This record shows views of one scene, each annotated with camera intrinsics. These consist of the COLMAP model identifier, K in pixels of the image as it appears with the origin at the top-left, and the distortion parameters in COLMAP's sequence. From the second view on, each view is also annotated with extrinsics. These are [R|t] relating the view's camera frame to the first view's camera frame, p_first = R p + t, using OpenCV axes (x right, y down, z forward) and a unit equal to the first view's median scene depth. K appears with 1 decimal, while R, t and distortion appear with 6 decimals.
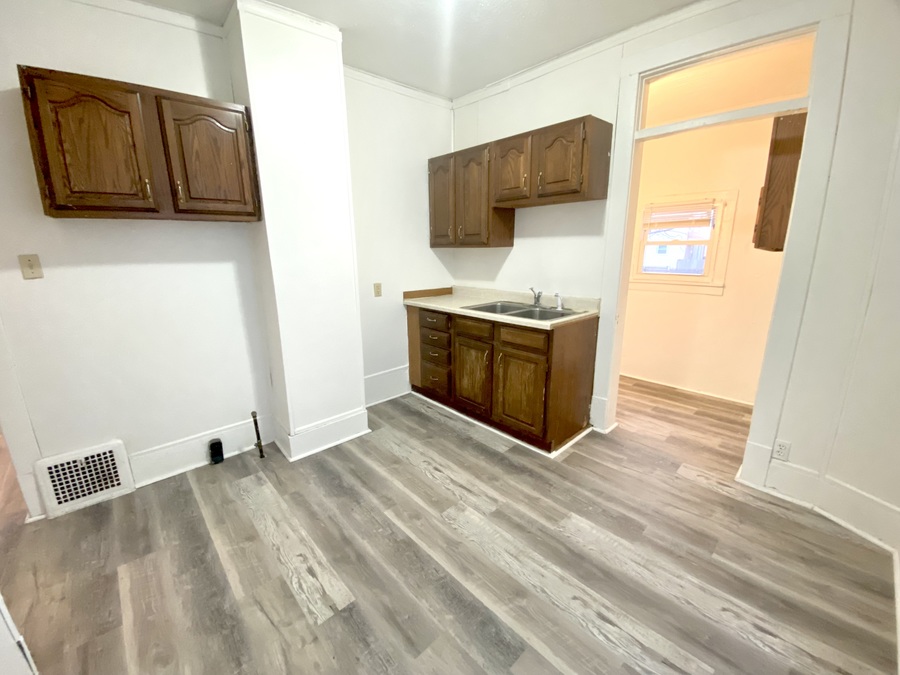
lens RADIAL K [[367.4, 0, 452.2], [0, 367.4, 330.8], [0, 0, 1]] dist [0.023100, -0.015459]
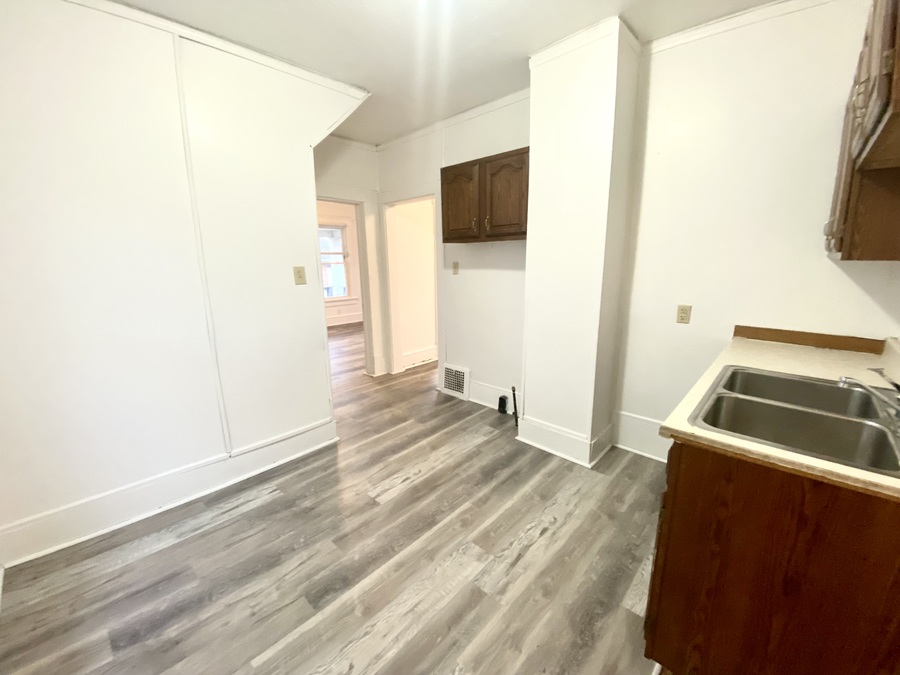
lens RADIAL K [[367.4, 0, 458.7], [0, 367.4, 337.0], [0, 0, 1]] dist [0.023100, -0.015459]
pose [[0.086740, 0.227098, -0.970001, 0.765578], [-0.217021, 0.954595, 0.204084, -0.198419], [0.972306, 0.192808, 0.132087, 0.726404]]
